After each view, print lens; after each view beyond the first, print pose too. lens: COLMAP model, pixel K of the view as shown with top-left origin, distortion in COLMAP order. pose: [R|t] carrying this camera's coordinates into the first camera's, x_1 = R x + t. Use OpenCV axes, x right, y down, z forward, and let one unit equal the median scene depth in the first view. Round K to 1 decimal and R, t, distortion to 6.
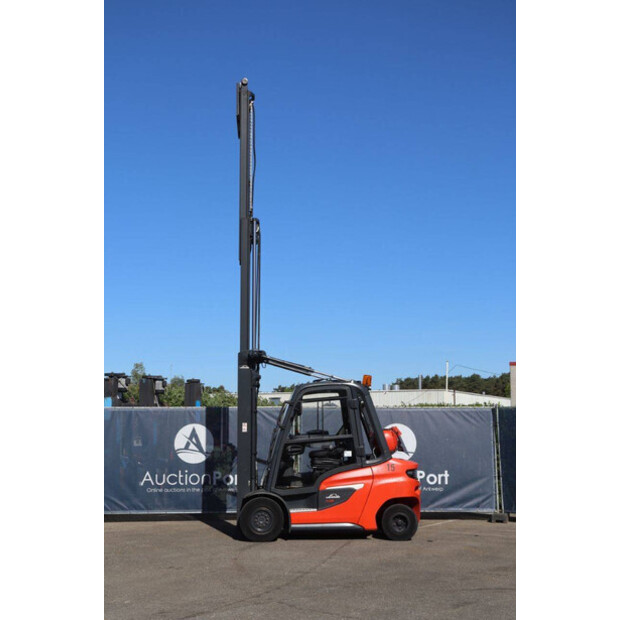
lens RADIAL K [[959.8, 0, 310.0], [0, 959.8, 310.0], [0, 0, 1]] dist [0.142165, 0.052587]
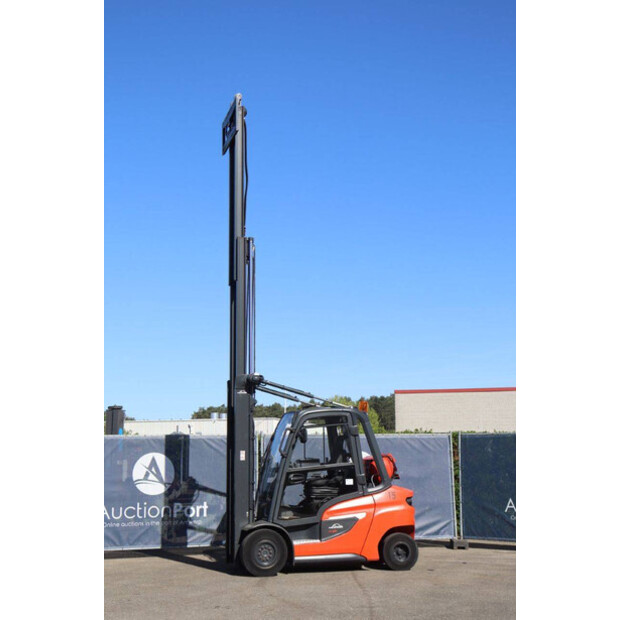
lens RADIAL K [[959.8, 0, 310.0], [0, 959.8, 310.0], [0, 0, 1]] dist [0.142165, 0.052587]
pose [[0.976685, 0.026580, 0.213024, -0.206248], [-0.020199, 0.999281, -0.032079, 0.007105], [-0.213723, 0.027028, 0.976520, 0.048439]]
